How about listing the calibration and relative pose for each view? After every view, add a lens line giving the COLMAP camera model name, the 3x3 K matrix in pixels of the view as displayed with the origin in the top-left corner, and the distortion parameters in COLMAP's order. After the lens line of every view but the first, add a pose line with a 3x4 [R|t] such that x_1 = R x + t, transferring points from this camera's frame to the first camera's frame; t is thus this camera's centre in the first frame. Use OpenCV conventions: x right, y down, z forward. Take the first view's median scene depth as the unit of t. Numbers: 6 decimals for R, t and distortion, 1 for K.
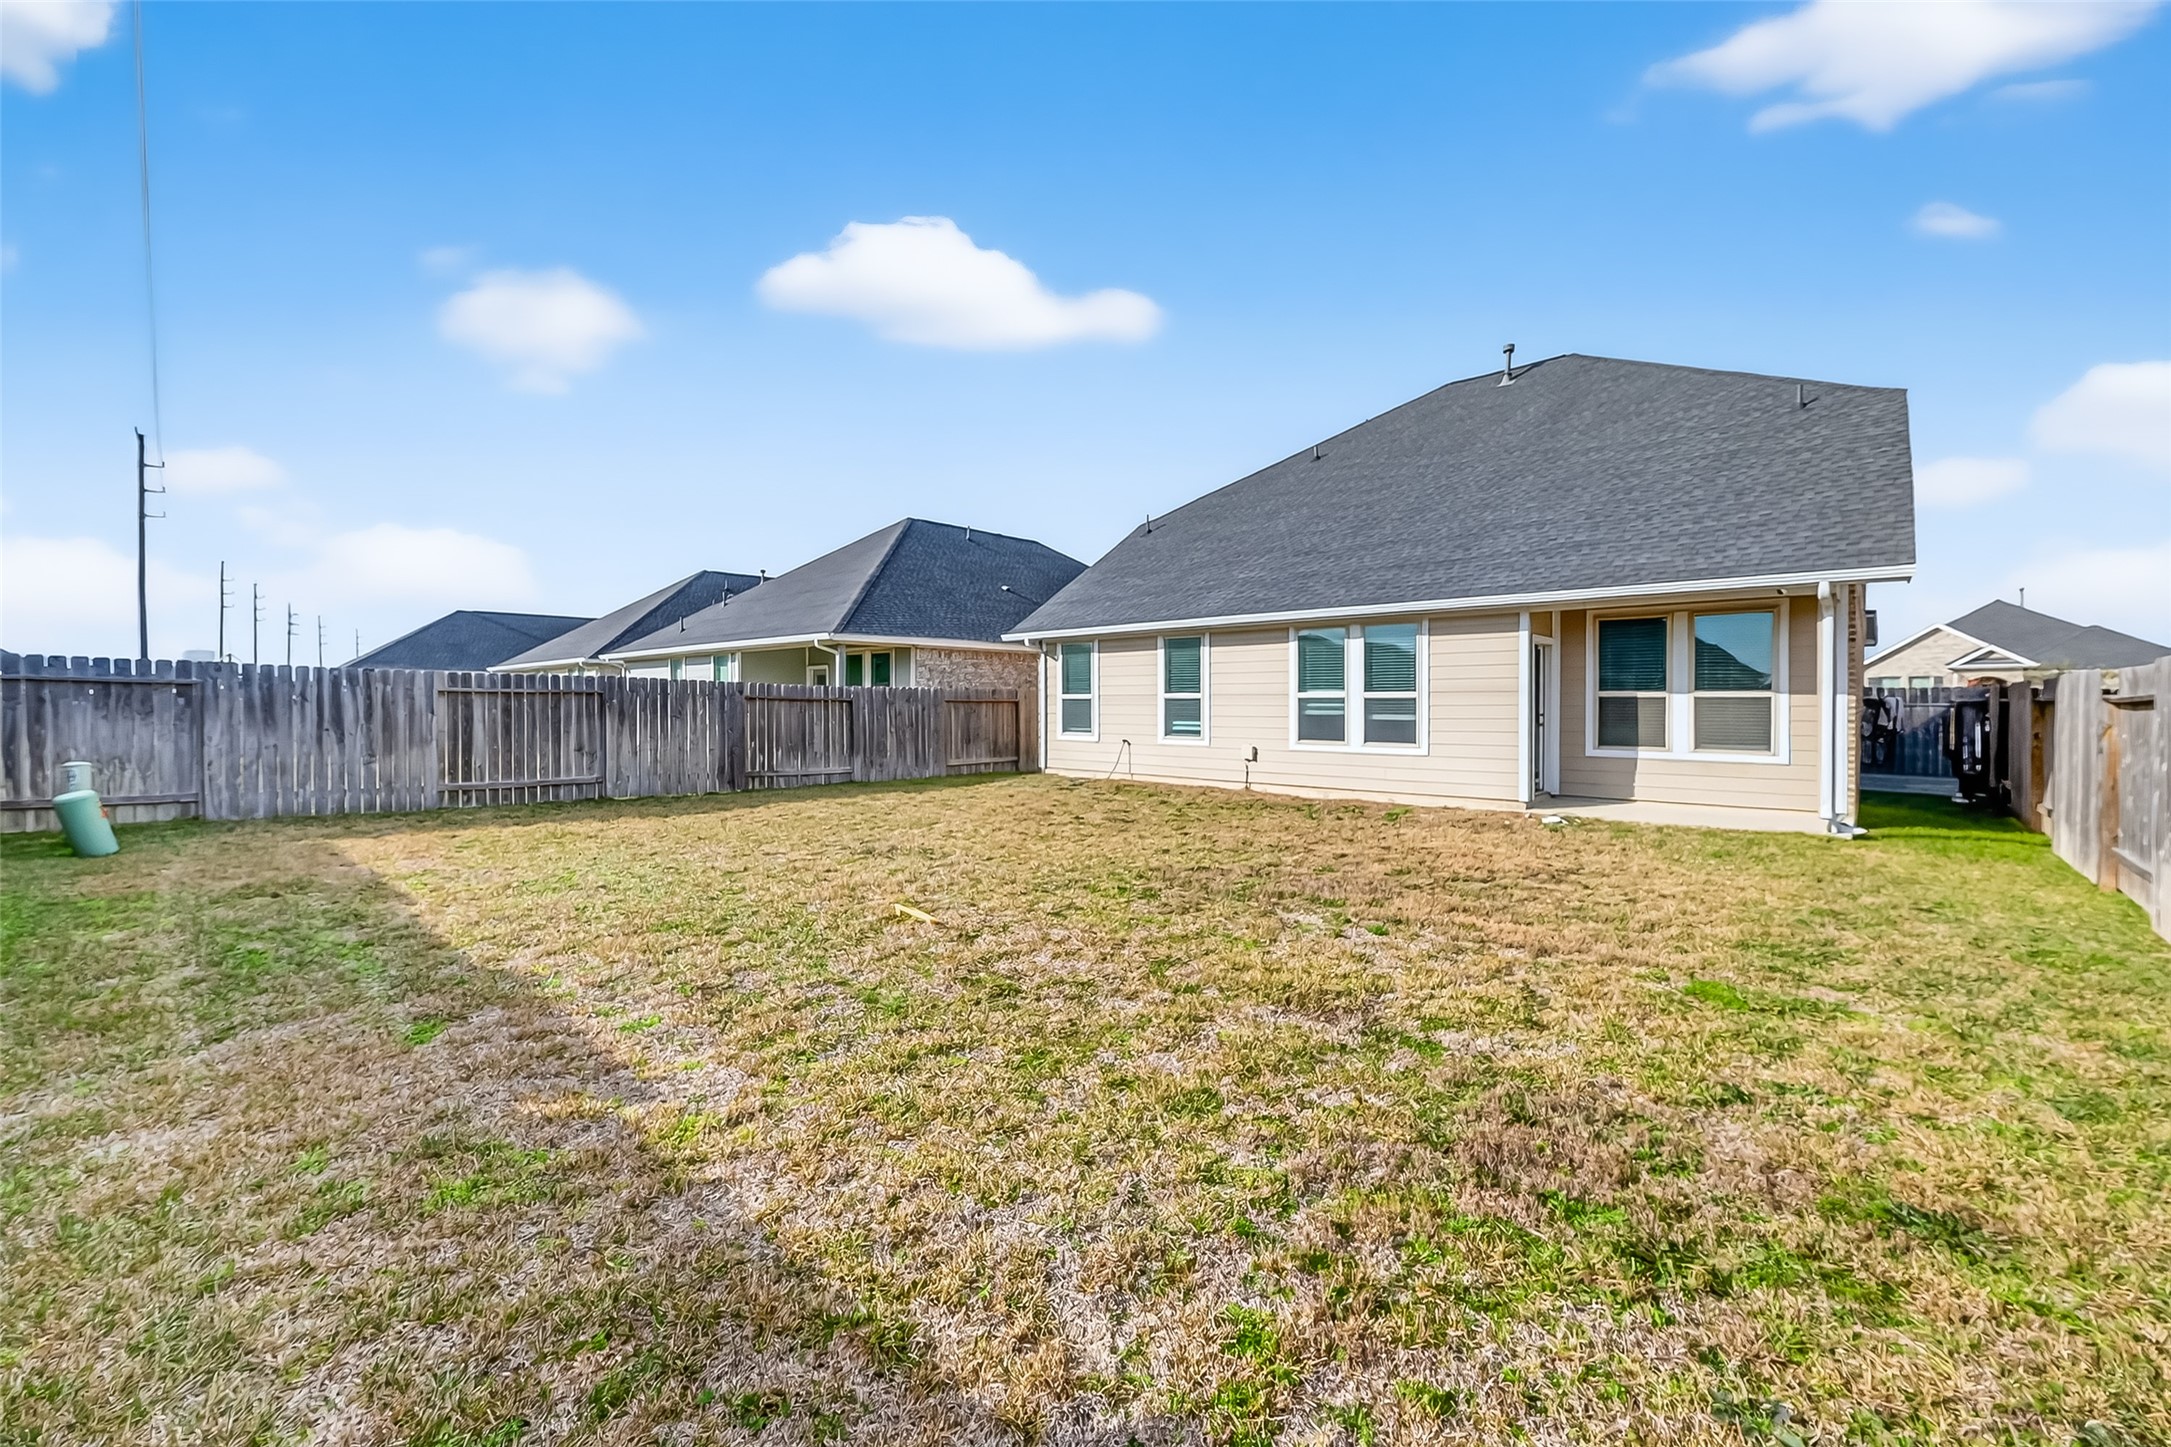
lens RADIAL K [[878.8, 0, 1093.1], [0, 878.8, 696.3], [0, 0, 1]] dist [0.002559, 0.000574]
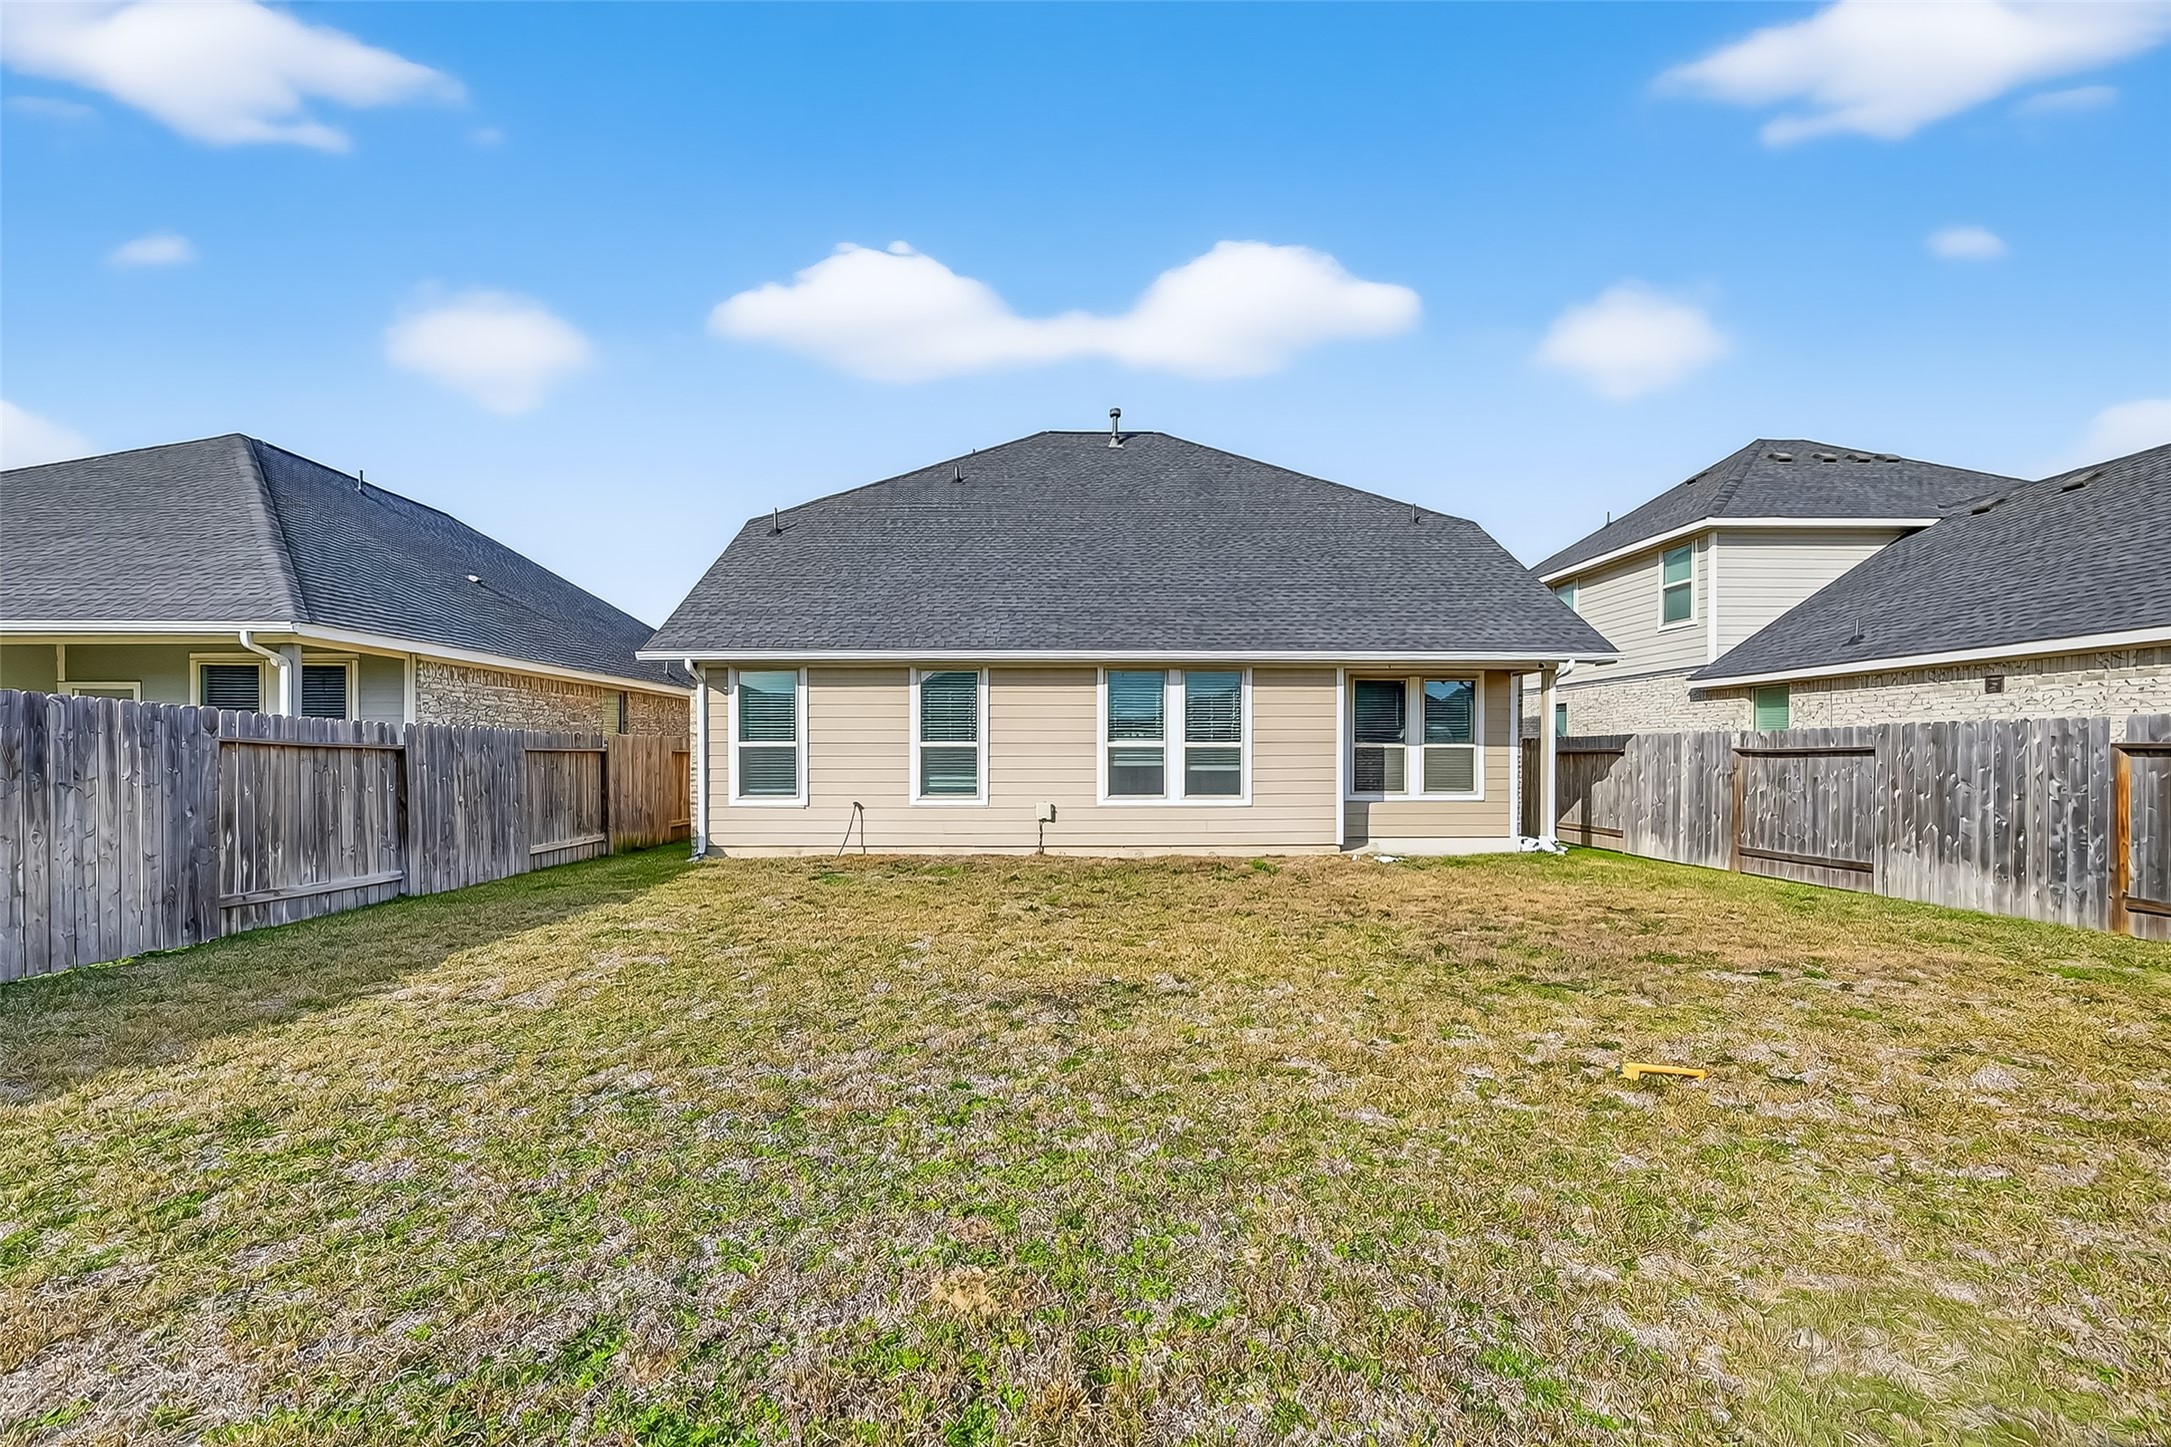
lens RADIAL K [[905.3, 0, 1055.8], [0, 905.3, 762.4], [0, 0, 1]] dist [0.006380, 0.000221]
pose [[0.727516, -0.006770, 0.686057, -0.420808], [-0.003891, 0.999895, 0.013992, 0.004007], [-0.686079, -0.012849, 0.727413, 0.352374]]
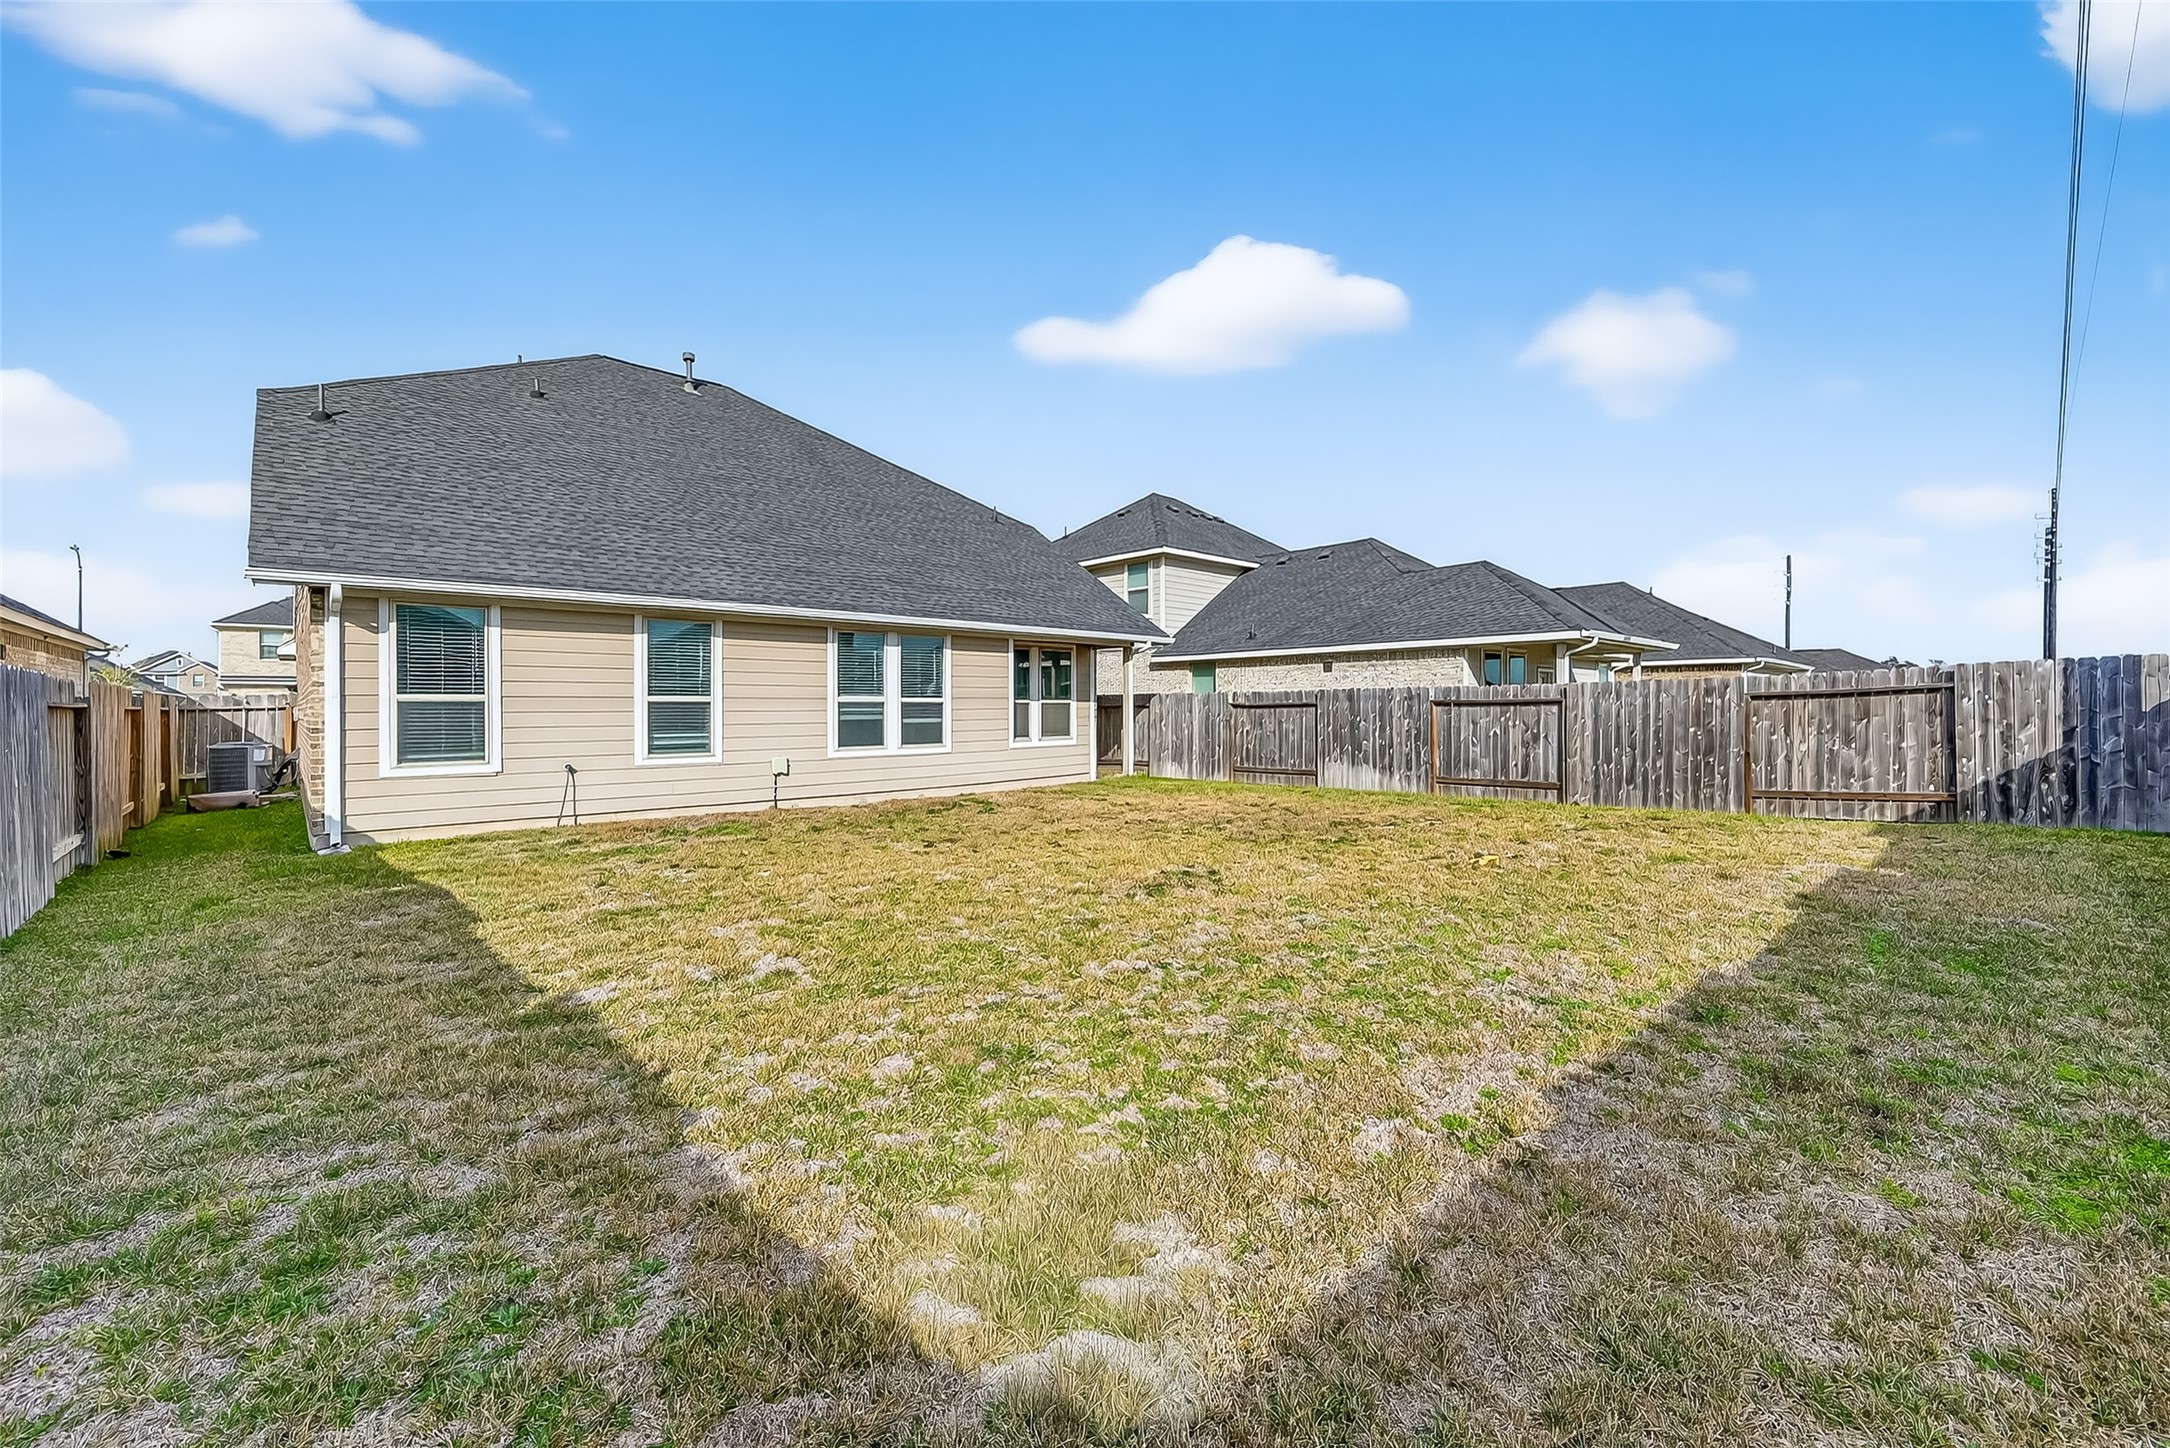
lens RADIAL K [[878.4, 0, 1092.6], [0, 878.4, 696.8], [0, 0, 1]] dist [0.002559, 0.000574]
pose [[0.077882, 0.012522, 0.996884, -0.661192], [-0.001149, 0.999922, -0.012470, 0.007007], [-0.996962, -0.000174, 0.077890, 0.627399]]
